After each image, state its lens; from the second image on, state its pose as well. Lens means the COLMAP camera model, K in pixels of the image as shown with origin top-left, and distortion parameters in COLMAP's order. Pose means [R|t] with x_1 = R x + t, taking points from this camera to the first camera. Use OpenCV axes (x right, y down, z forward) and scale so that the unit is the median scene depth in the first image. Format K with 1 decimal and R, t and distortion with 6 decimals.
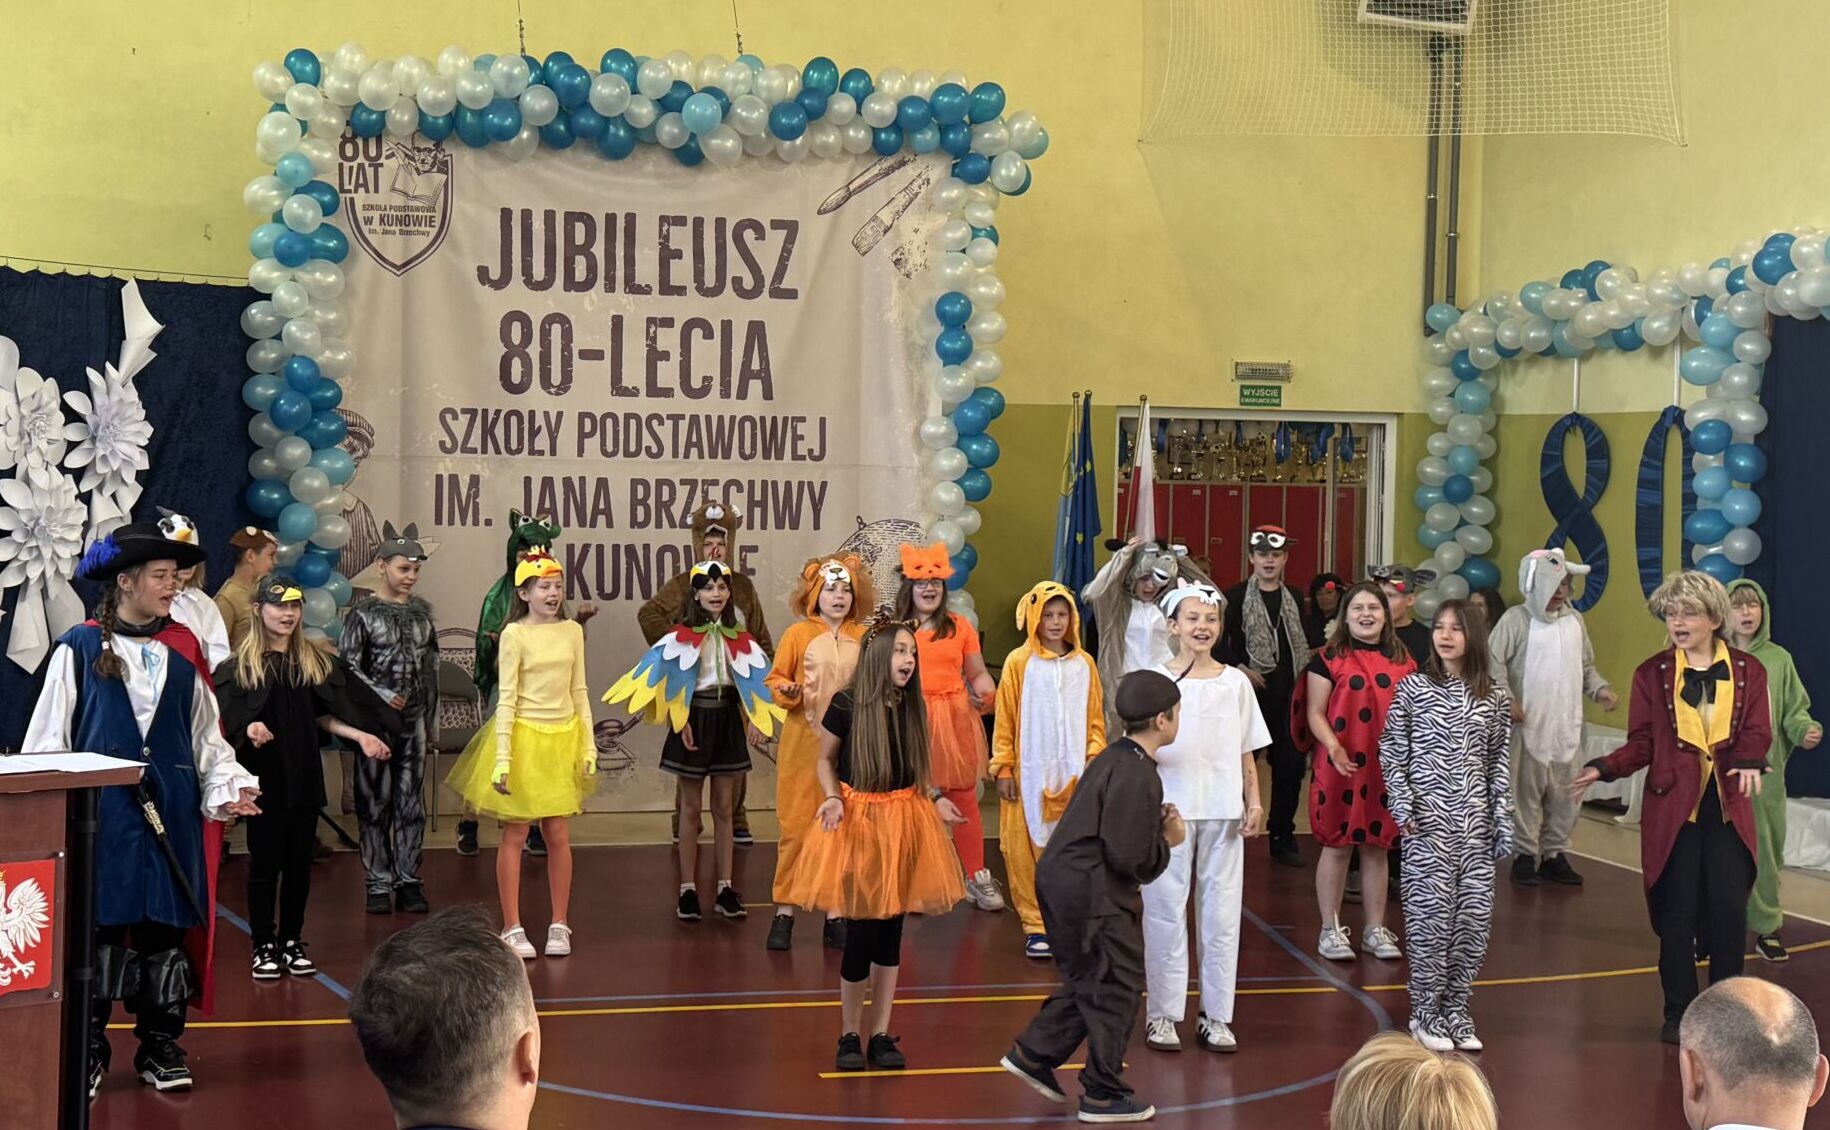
lens RADIAL K [[2559.7, 0, 794.1], [0, 2559.7, 513.4], [0, 0, 1]] dist [0.162074, -0.108236]
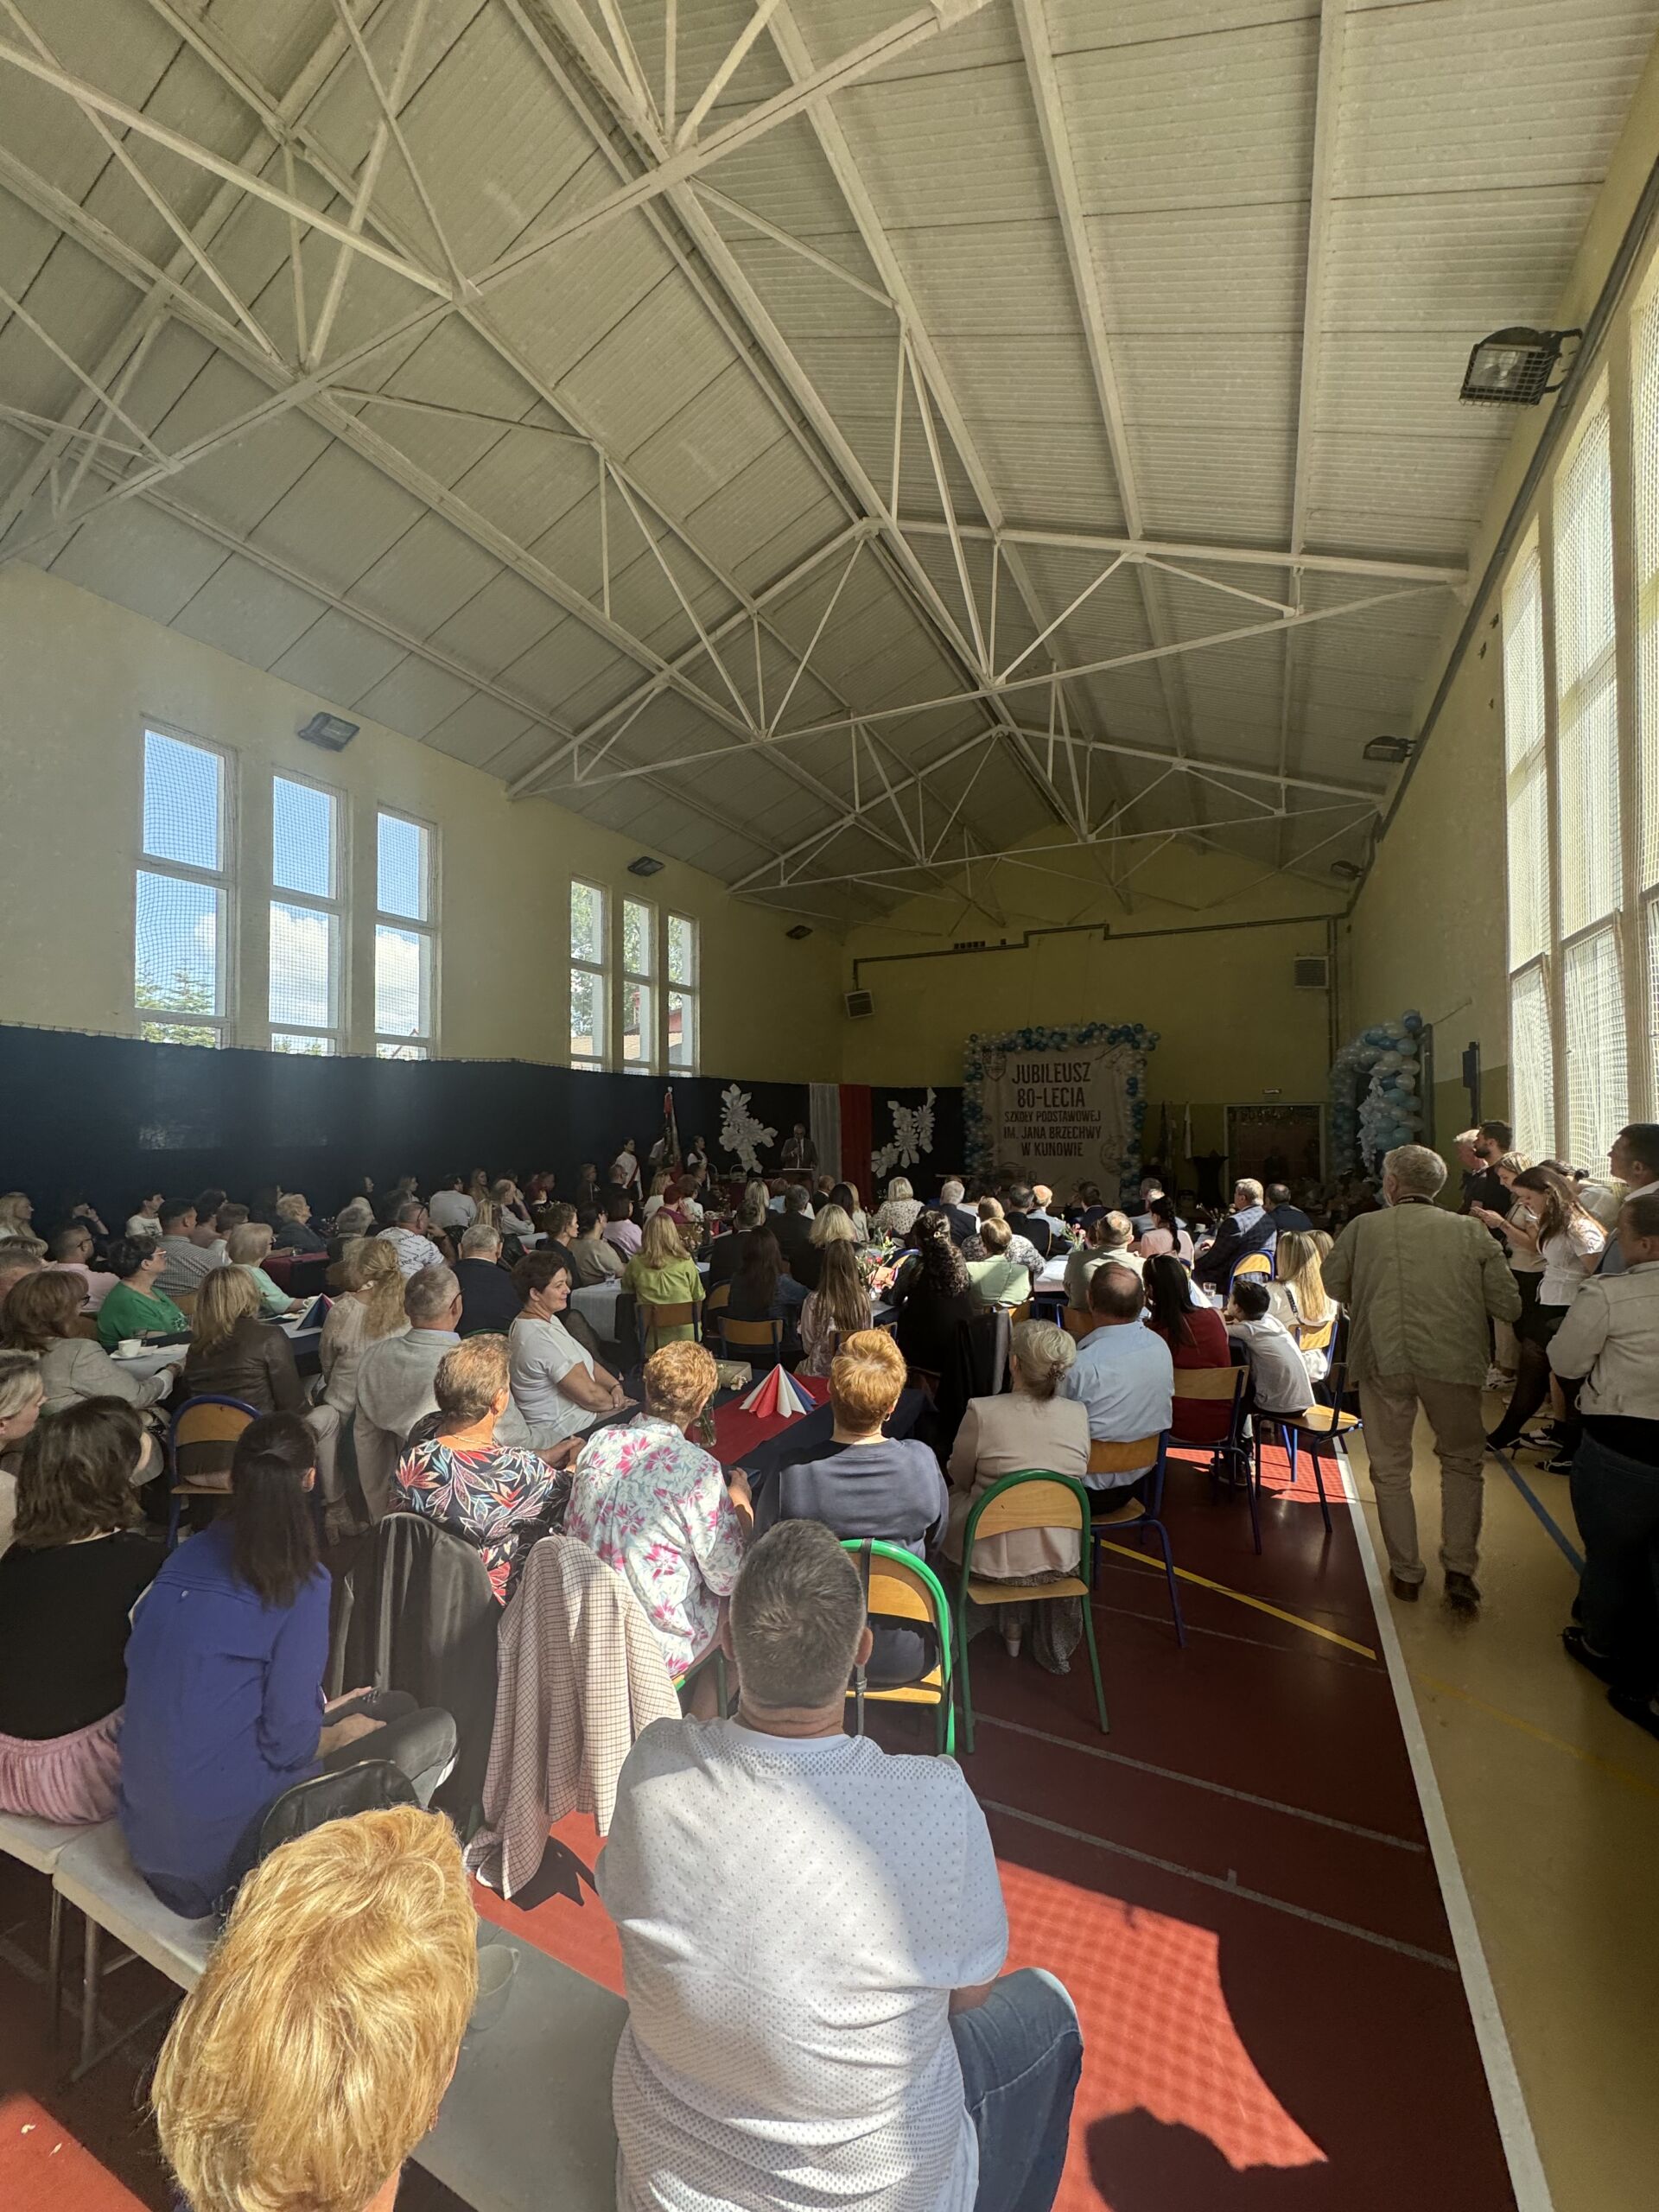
lens RADIAL K [[881.6, 0, 828.1], [0, 881.6, 1105.5], [0, 0, 1]] dist [-0.000973, -0.000549]
pose [[0.762591, -0.040570, -0.645608, 0.590551], [0.007421, 0.998514, -0.053980, 0.026663], [0.646838, 0.036374, 0.761759, -0.329270]]
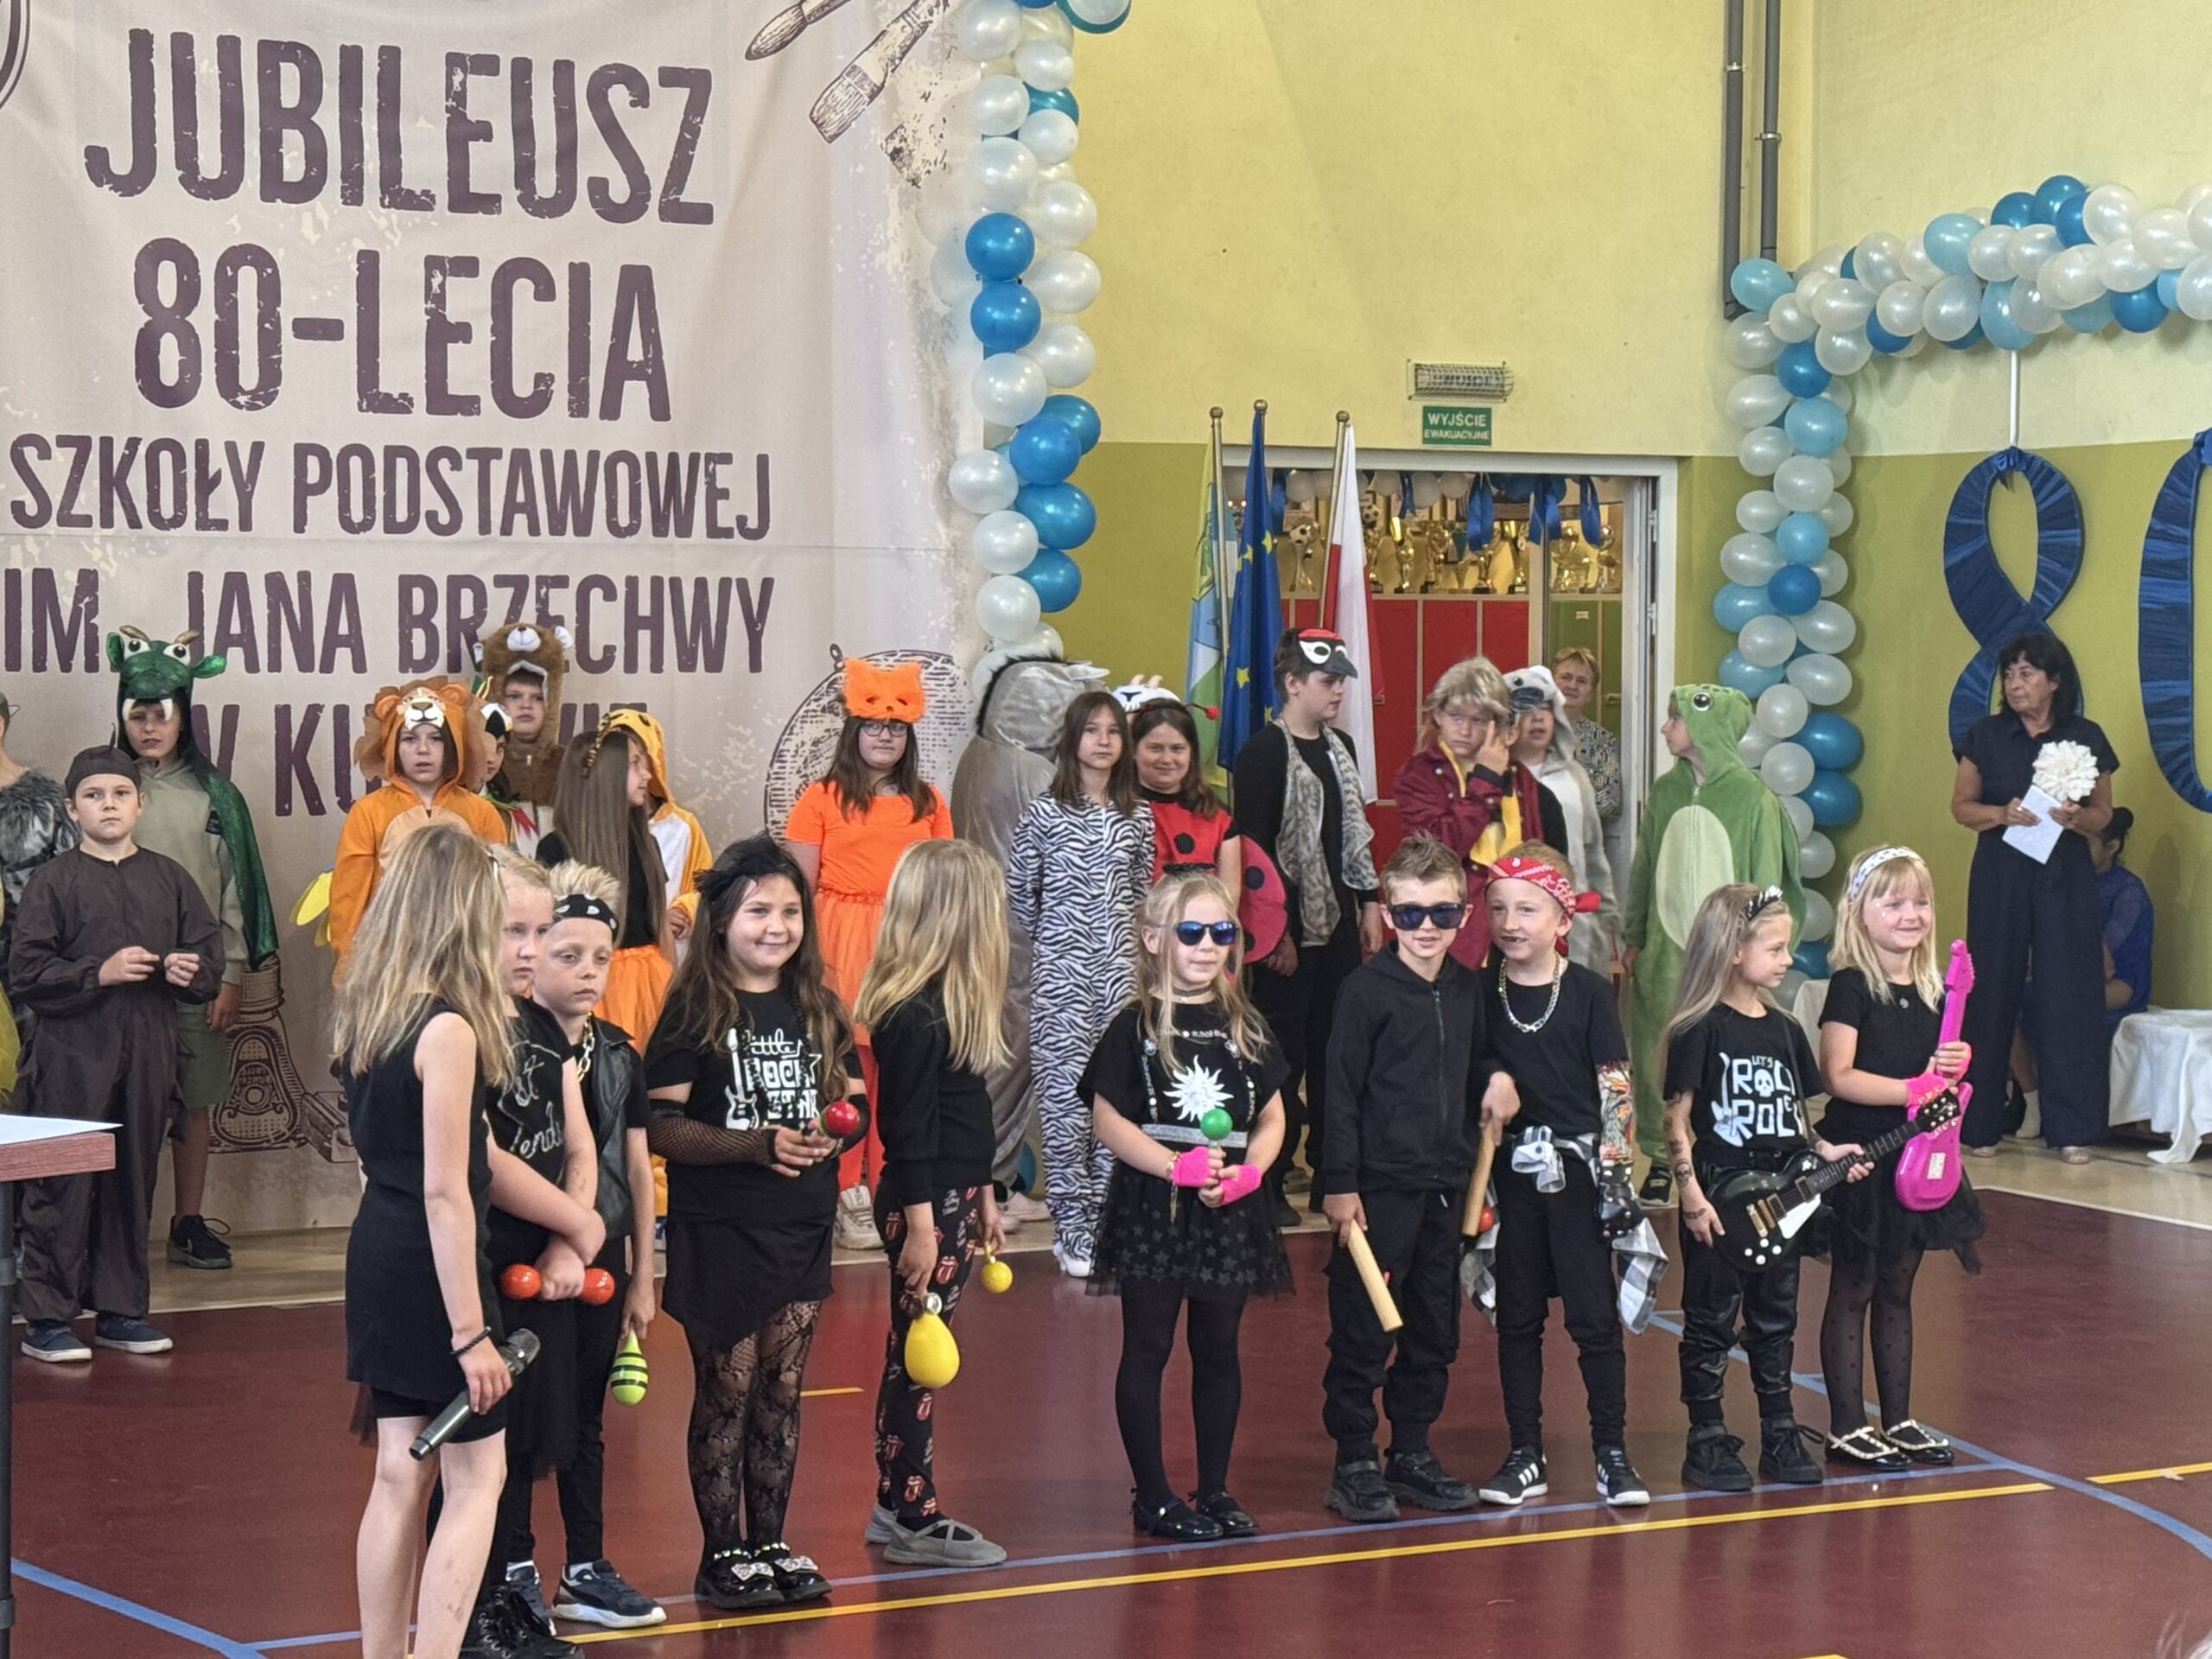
lens RADIAL K [[4353.5, 0, 1112.1], [0, 4353.5, 813.9], [0, 0, 1]] dist [0.133099, 0.108835]
pose [[0.976174, -0.024676, 0.215583, -0.114229], [0.019342, 0.999453, 0.026817, 0.013185], [-0.216127, -0.022009, 0.976117, 0.123958]]
